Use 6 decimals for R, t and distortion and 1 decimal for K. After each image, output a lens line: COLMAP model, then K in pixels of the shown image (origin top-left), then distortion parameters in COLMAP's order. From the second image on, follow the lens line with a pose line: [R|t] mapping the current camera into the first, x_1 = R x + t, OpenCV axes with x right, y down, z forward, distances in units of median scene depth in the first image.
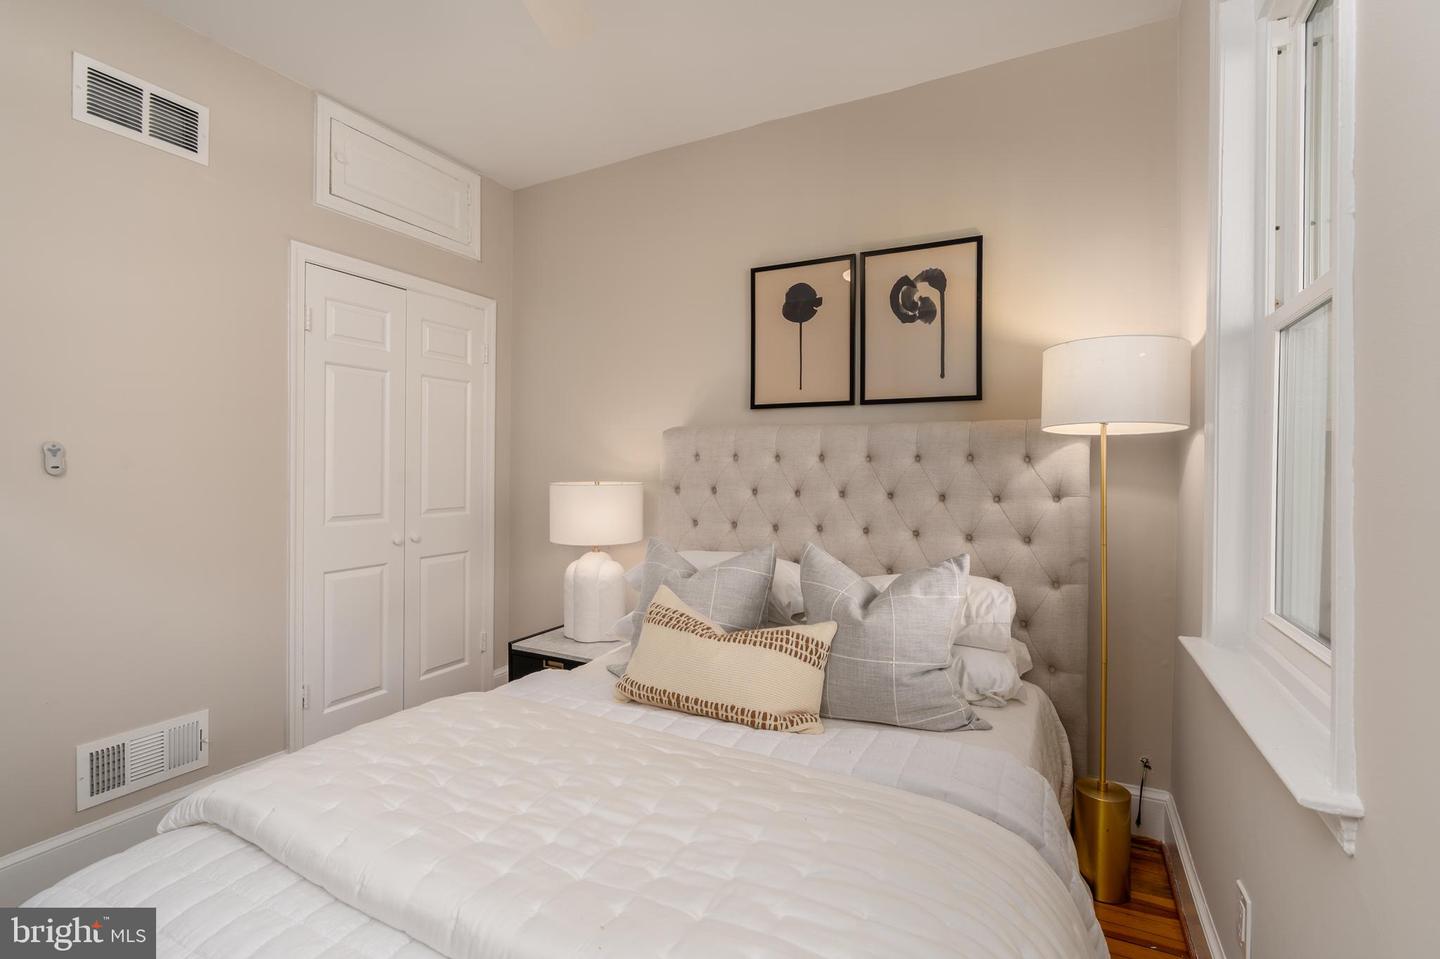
lens RADIAL K [[661.1, 0, 720.3], [0, 661.1, 474.9], [0, 0, 1]] dist [0.000207, 0.001507]
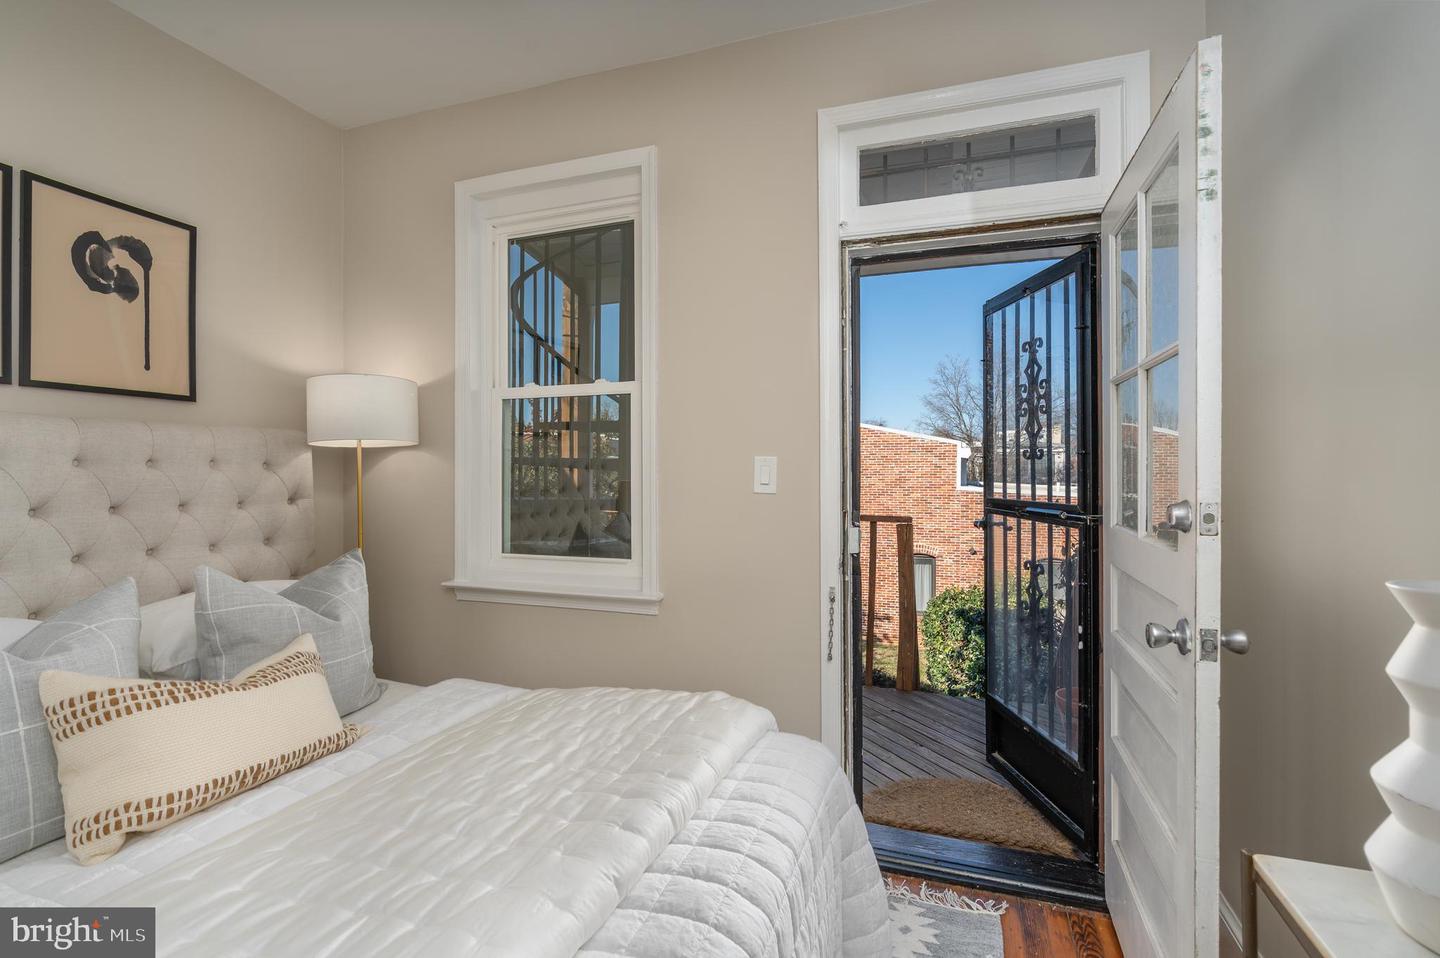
lens RADIAL K [[661.1, 0, 720.3], [0, 661.1, 474.4], [0, 0, 1]] dist [0.000207, 0.001507]
pose [[-0.134434, -0.004725, 0.990911, -0.632243], [0.013065, 0.999893, 0.006540, -0.006838], [-0.990836, 0.013825, -0.134358, 0.387579]]
